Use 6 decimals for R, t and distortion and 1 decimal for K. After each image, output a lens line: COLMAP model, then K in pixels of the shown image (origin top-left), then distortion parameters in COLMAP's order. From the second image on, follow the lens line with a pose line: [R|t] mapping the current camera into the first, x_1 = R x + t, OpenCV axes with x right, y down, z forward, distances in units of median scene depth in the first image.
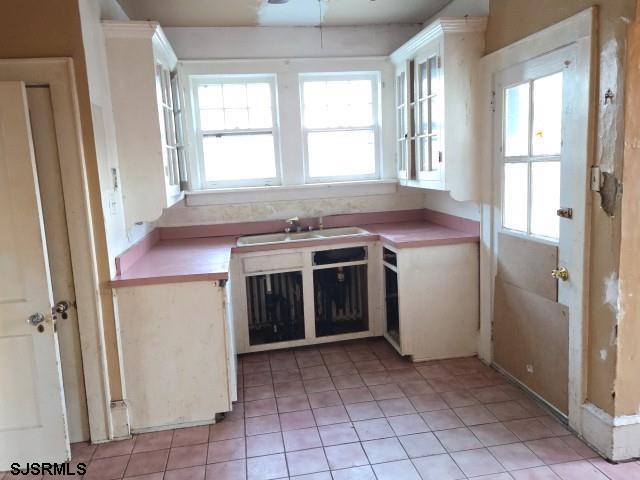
lens RADIAL K [[489.7, 0, 320.1], [0, 489.7, 231.4], [0, 0, 1]] dist [0.012353, 0.001338]
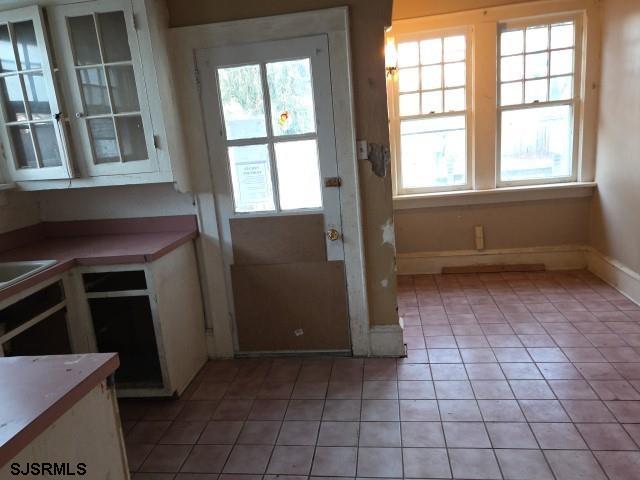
lens RADIAL K [[477.9, 0, 320.0], [0, 477.9, 240.0], [0, 0, 1]] dist [0.077839, -0.077226]
pose [[0.296333, -0.182273, 0.937530, -0.558320], [0.197933, 0.972029, 0.126418, -0.049677], [-0.934349, 0.148106, 0.324123, 0.618228]]
